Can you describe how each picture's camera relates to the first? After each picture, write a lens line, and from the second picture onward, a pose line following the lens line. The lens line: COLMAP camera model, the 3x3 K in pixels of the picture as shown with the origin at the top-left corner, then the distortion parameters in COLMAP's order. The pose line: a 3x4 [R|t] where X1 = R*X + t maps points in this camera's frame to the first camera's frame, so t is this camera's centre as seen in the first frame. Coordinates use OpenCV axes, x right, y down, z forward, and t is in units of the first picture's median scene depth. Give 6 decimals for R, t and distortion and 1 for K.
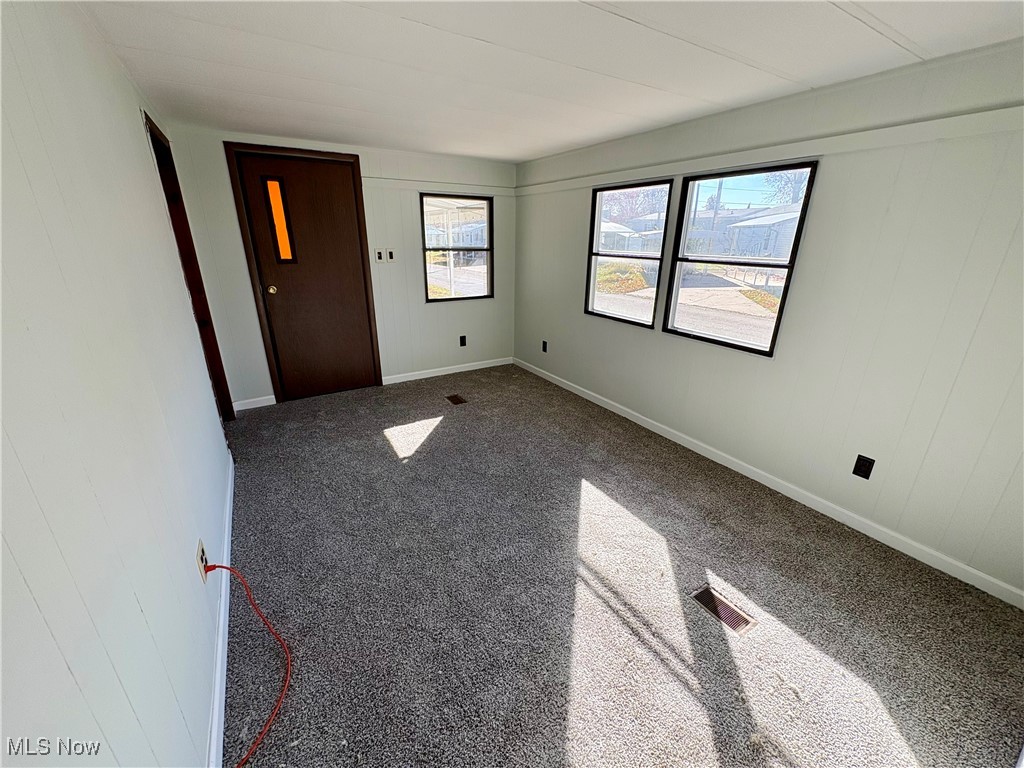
lens RADIAL K [[409.5, 0, 511.3], [0, 409.5, 385.2], [0, 0, 1]] dist [0.000028, 0.000039]
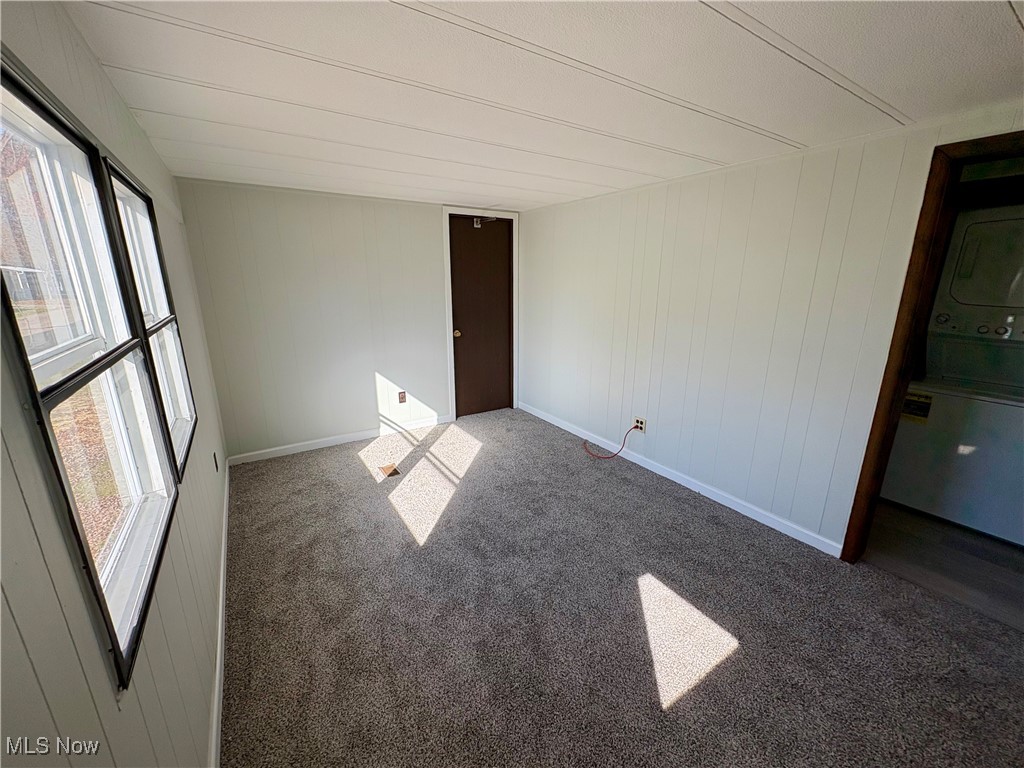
lens RADIAL K [[409.5, 0, 511.3], [0, 409.5, 385.2], [0, 0, 1]] dist [0.000028, 0.000039]
pose [[-0.999486, -0.004500, -0.031739, 0.008316], [-0.021850, 0.820100, 0.571803, -0.604853], [0.023456, 0.572203, -0.819777, 1.605972]]
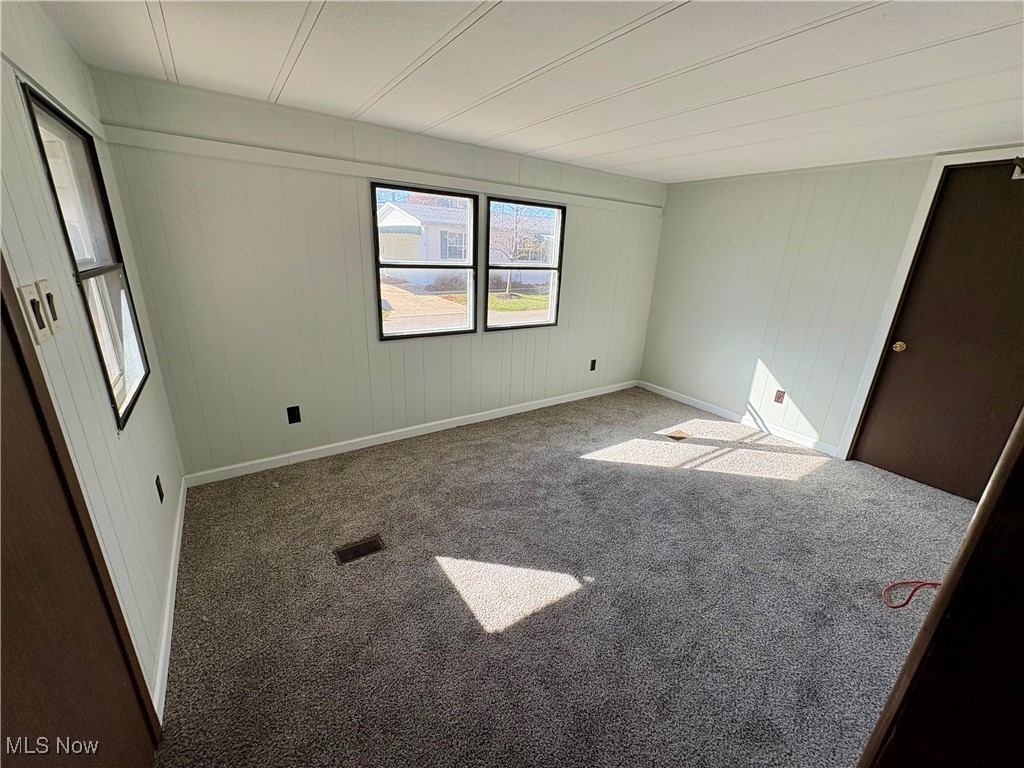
lens RADIAL K [[409.5, 0, 511.3], [0, 409.5, 385.2], [0, 0, 1]] dist [0.000028, 0.000039]
pose [[-0.053768, -0.326554, 0.943648, -0.892530], [0.299684, 0.896175, 0.327201, -0.417475], [-0.952522, 0.300389, 0.049678, 1.111078]]
